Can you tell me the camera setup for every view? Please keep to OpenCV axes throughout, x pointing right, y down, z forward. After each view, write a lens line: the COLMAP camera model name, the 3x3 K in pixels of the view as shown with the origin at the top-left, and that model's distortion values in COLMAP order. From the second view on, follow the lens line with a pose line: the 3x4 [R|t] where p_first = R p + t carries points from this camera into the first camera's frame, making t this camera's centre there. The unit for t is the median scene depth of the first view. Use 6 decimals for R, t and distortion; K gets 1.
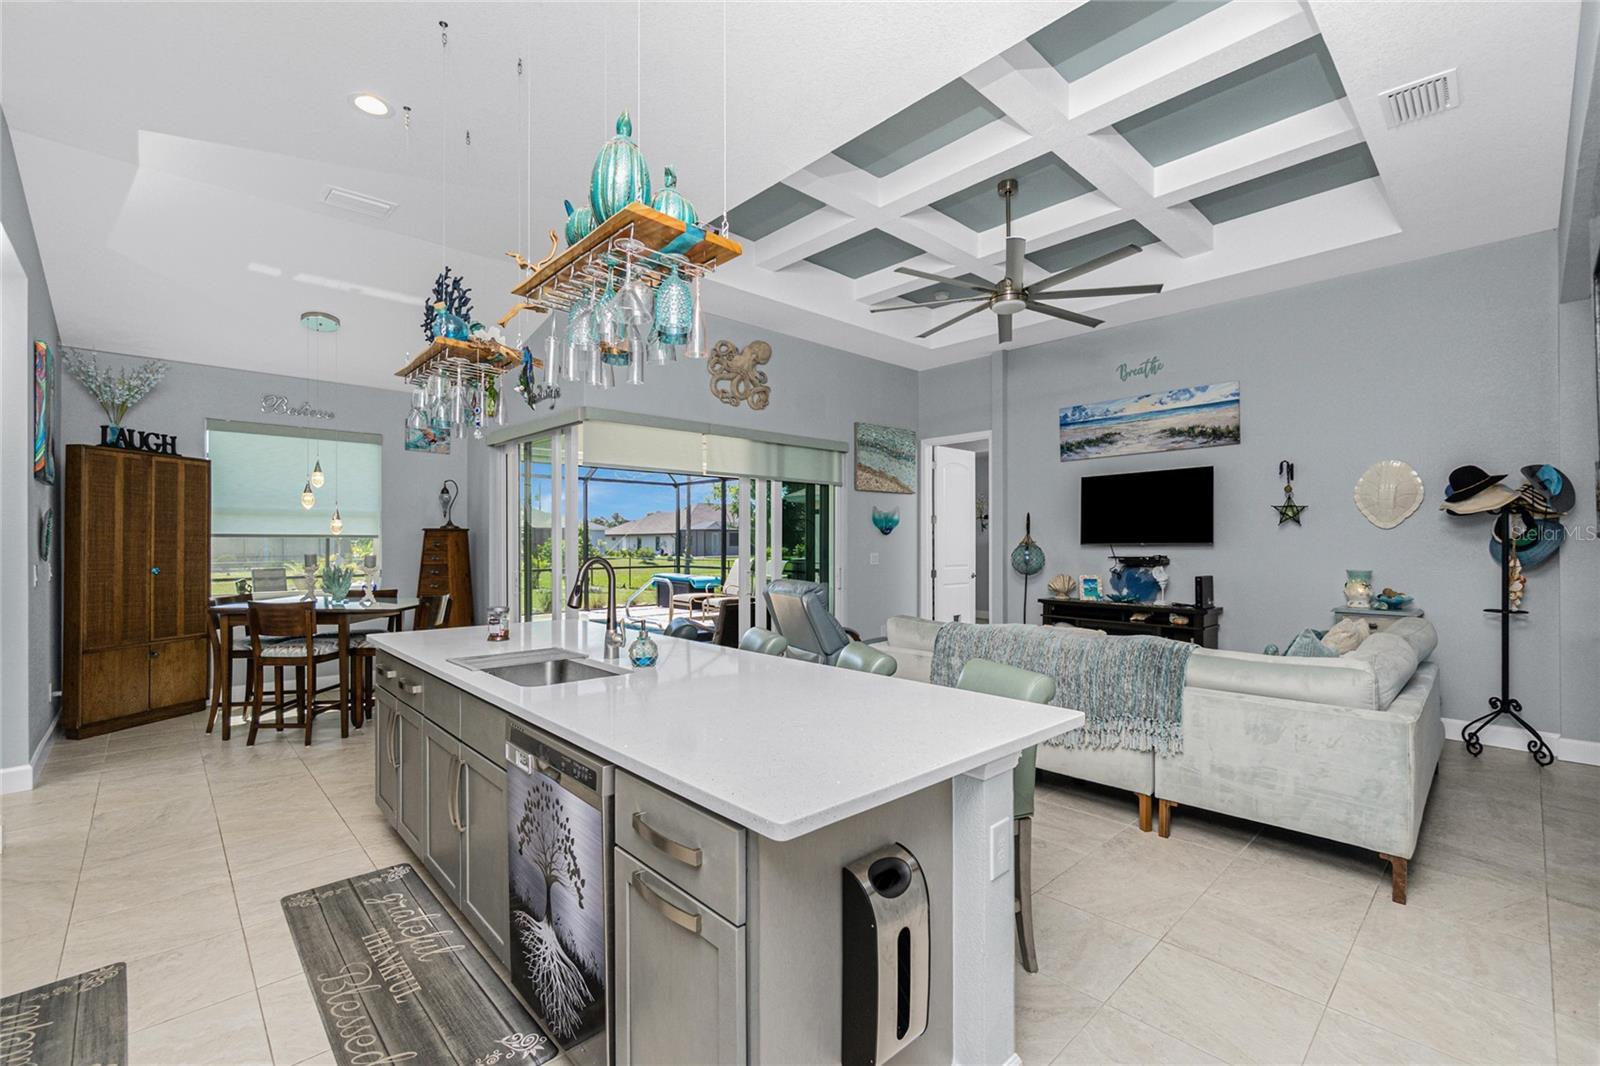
lens RADIAL K [[688.8, 0, 799.9], [0, 688.8, 541.4], [0, 0, 1]] dist [-0.006447, 0.000932]
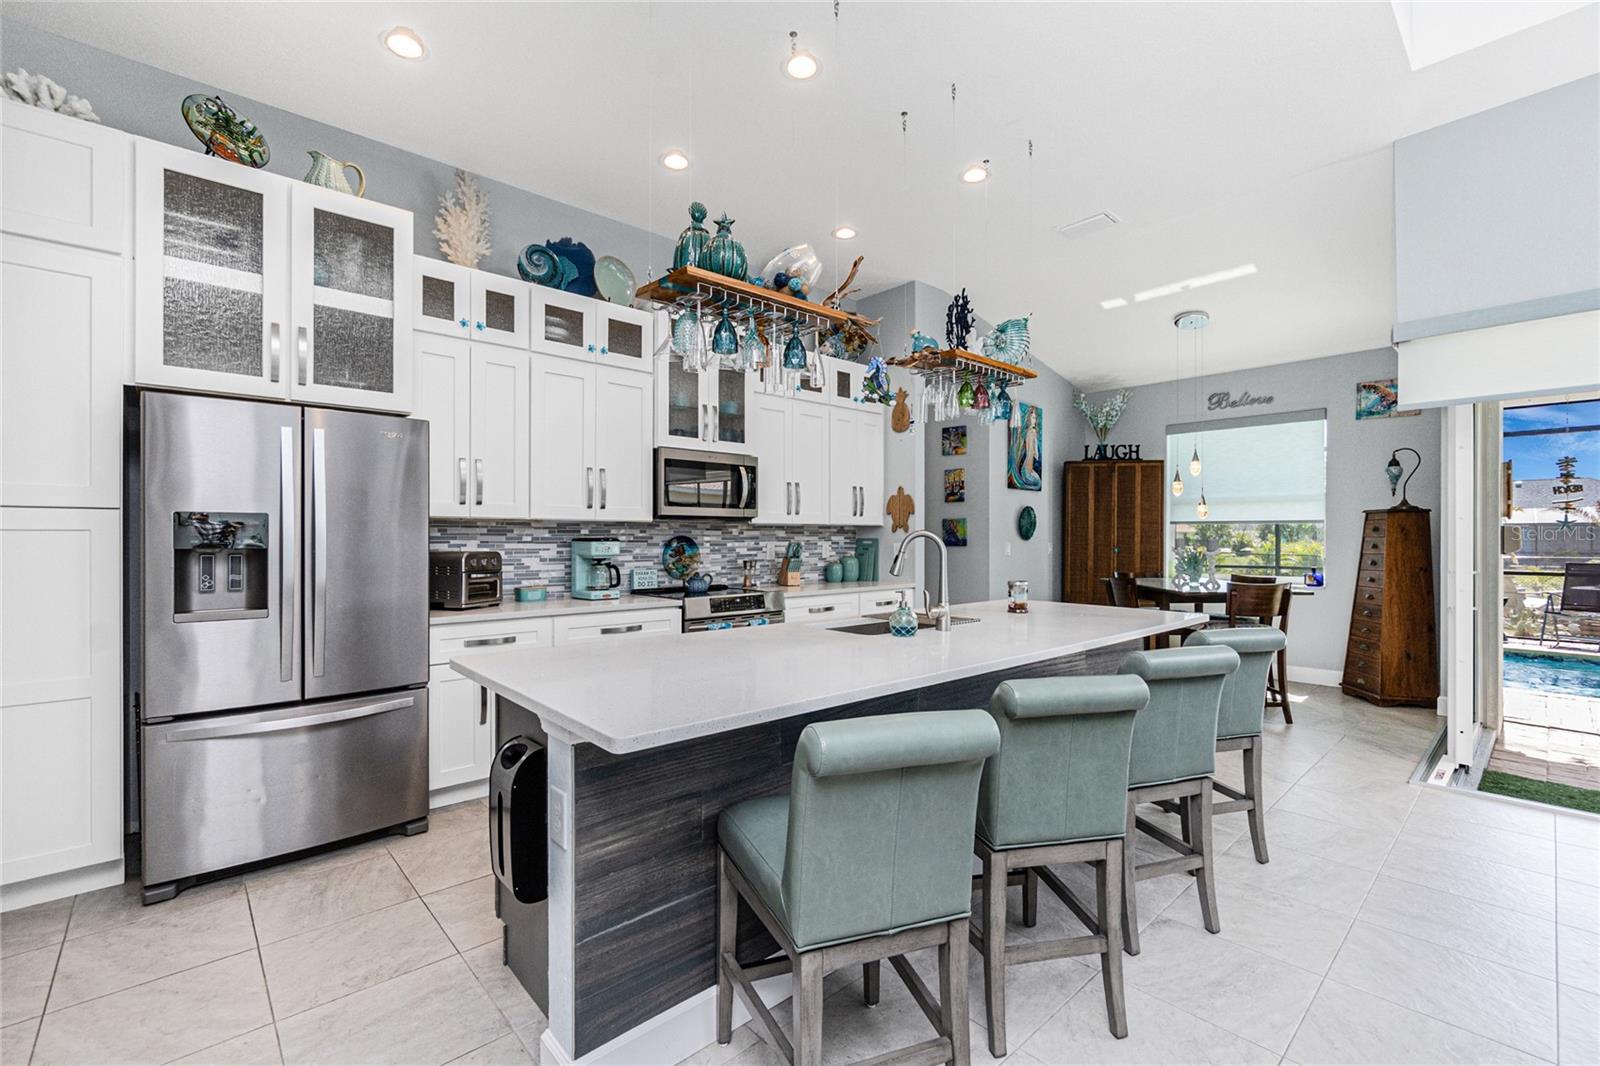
lens RADIAL K [[685.3, 0, 799.4], [0, 685.3, 527.1], [0, 0, 1]] dist [-0.003088, 0.000382]
pose [[-0.016678, -0.013076, -0.999775, 0.377947], [-0.000446, 0.999914, -0.013070, 0.016084], [0.999861, 0.000228, -0.016683, 0.416964]]
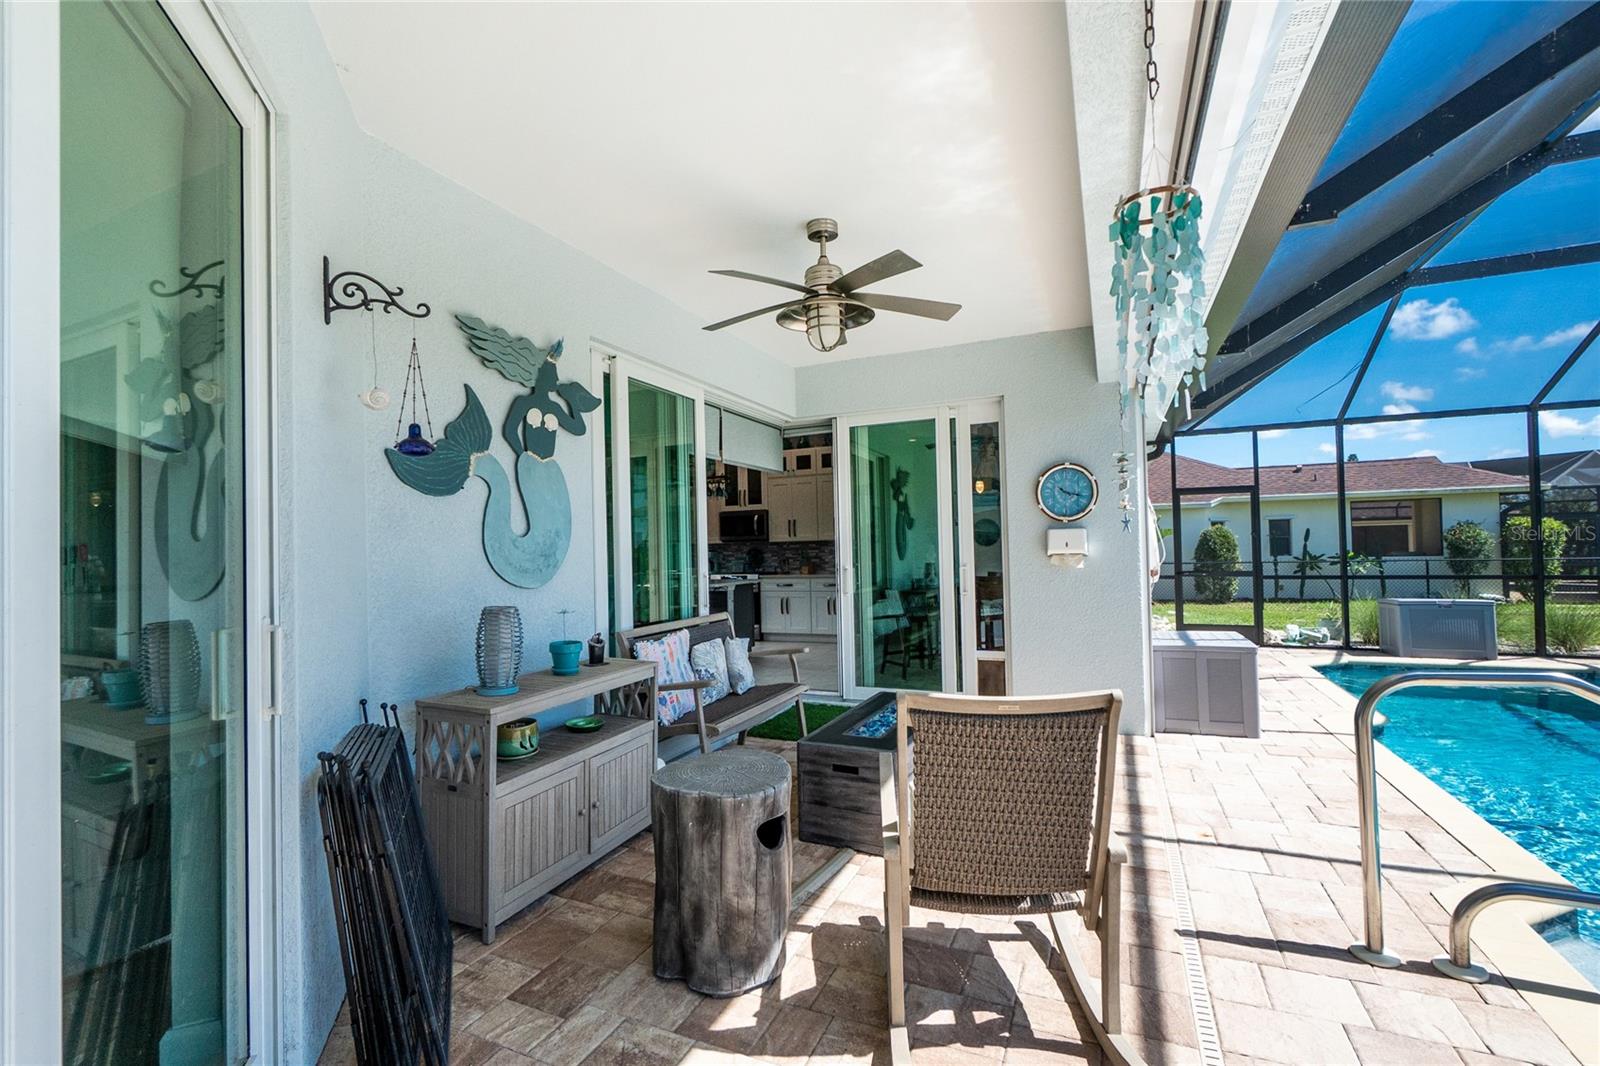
lens RADIAL K [[723.4, 0, 800.1], [0, 723.4, 537.6], [0, 0, 1]] dist [-0.000374, -0.000232]
pose [[-0.918782, 0.012453, -0.394569, 0.168788], [0.021009, 0.999628, -0.017371, 0.023444], [0.394206, -0.024249, -0.918702, 2.205272]]
